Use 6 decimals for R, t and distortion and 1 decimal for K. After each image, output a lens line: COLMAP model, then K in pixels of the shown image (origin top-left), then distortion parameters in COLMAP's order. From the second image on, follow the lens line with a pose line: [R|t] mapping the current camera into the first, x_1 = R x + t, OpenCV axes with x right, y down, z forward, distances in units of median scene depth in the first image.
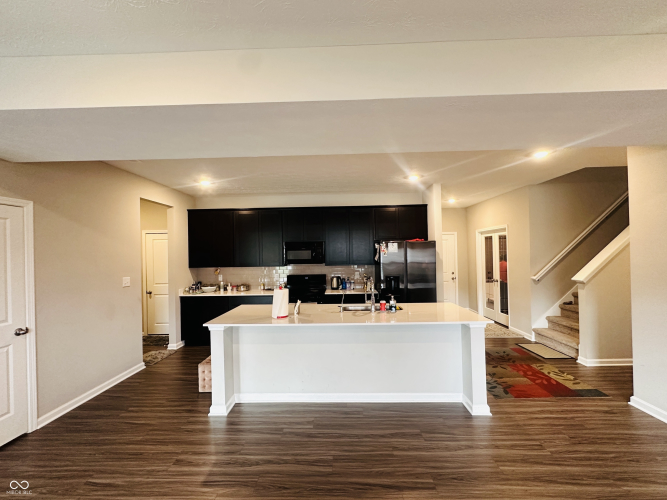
lens RADIAL K [[289.6, 0, 332.0], [0, 289.6, 249.4], [0, 0, 1]] dist [-0.002990, -0.000092]
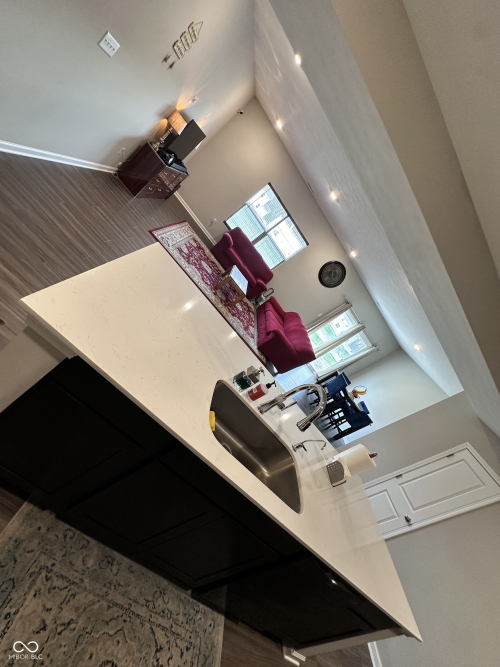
lens RADIAL K [[266.3, 0, 249.5], [0, 266.3, 333.9], [0, 0, 1]] dist [-0.003461, -0.000044]
pose [[-0.616554, -0.696793, -0.366526, 0.401680], [-0.787262, 0.550891, 0.277014, 0.022643], [0.008894, 0.459346, -0.888213, 1.301496]]
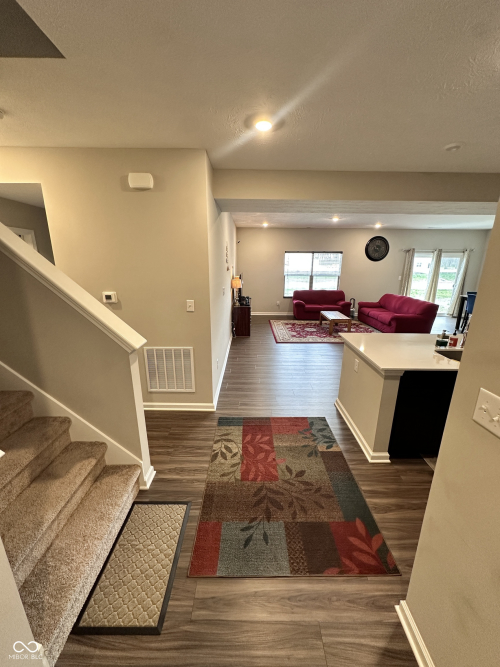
lens RADIAL K [[266.3, 0, 249.8], [0, 266.3, 334.9], [0, 0, 1]] dist [-0.003461, -0.000044]
pose [[-0.999438, 0.019256, -0.027450, 0.776160], [0.011843, 0.968613, 0.248293, -0.027345], [0.031370, 0.247828, -0.968296, 1.676628]]
